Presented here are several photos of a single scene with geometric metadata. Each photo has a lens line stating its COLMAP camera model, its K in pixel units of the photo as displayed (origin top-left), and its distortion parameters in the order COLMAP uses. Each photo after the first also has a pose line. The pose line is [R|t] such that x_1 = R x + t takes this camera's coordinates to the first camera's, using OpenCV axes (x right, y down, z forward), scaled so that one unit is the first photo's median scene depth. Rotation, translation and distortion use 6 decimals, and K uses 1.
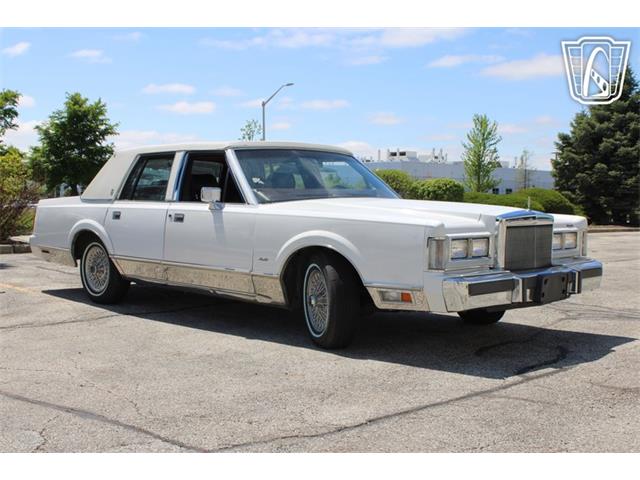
lens RADIAL K [[829.4, 0, 318.2], [0, 829.4, 245.7], [0, 0, 1]] dist [-0.064304, 0.000000]
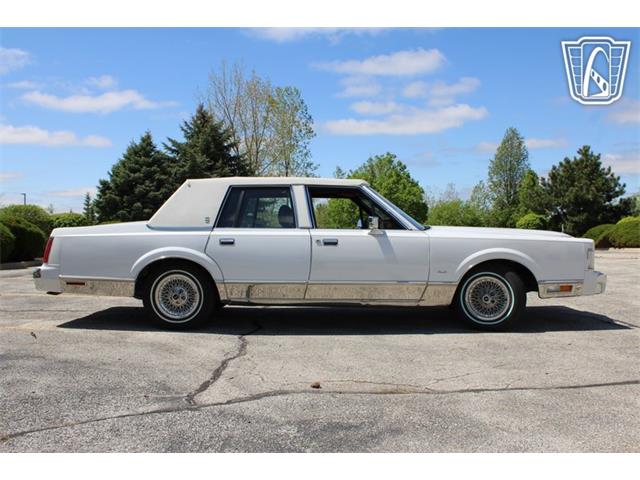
lens RADIAL K [[622.2, 0, 320.3], [0, 622.2, 236.1], [0, 0, 1]] dist [-0.088778, 0.000000]
pose [[0.694319, -0.009885, 0.719600, -0.751840], [0.044251, 0.998600, -0.028978, -0.016633], [-0.718306, 0.051963, 0.693784, 0.375778]]
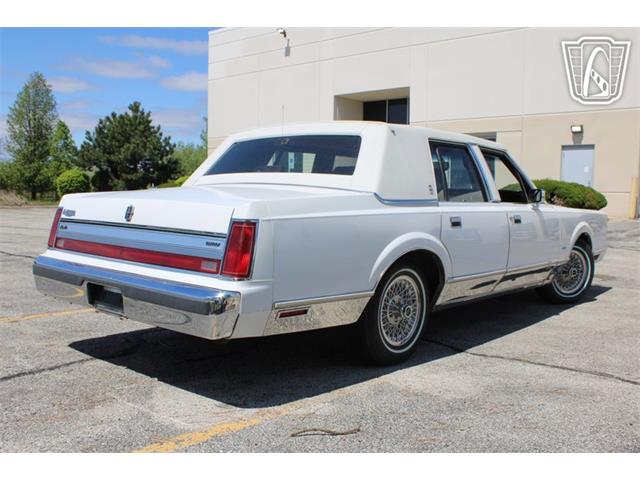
lens RADIAL K [[622.2, 0, 327.5], [0, 622.2, 252.3], [0, 0, 1]] dist [-0.088778, 0.000000]
pose [[-0.091798, -0.103060, 0.990430, -0.793932], [0.035438, 0.993662, 0.106681, -0.074472], [-0.995147, 0.044892, -0.087564, 1.192844]]
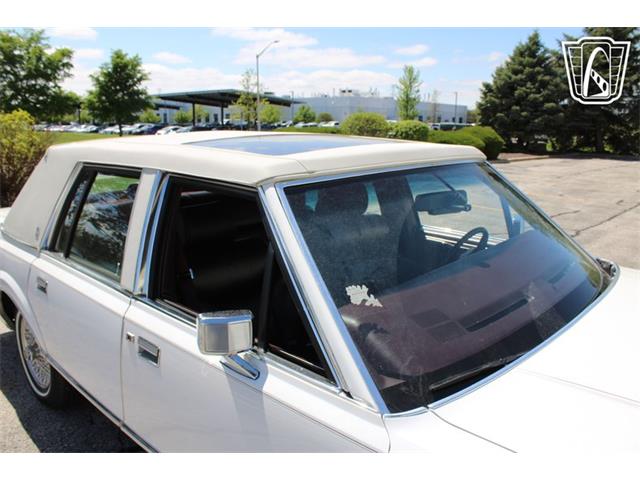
lens RADIAL K [[524.1, 0, 315.6], [0, 524.1, 248.7], [0, 0, 1]] dist [-0.132535, 0.061378]
pose [[0.998791, -0.010970, 0.047922, -0.090738], [0.001816, 0.982350, 0.187042, -0.122166], [-0.049128, -0.186729, 0.981182, 0.704791]]
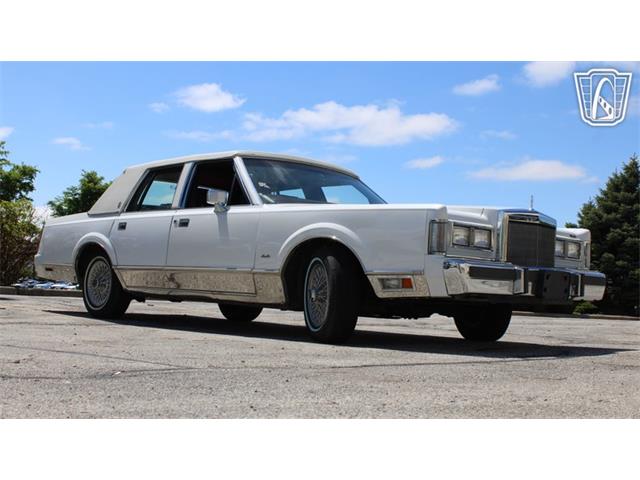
lens RADIAL K [[829.4, 0, 319.3], [0, 829.4, 236.3], [0, 0, 1]] dist [-0.064304, 0.000000]
pose [[0.999242, 0.037510, -0.010457, 0.006813], [-0.038551, 0.990808, -0.129664, 0.099540], [0.005497, 0.129968, 0.991503, 0.005125]]
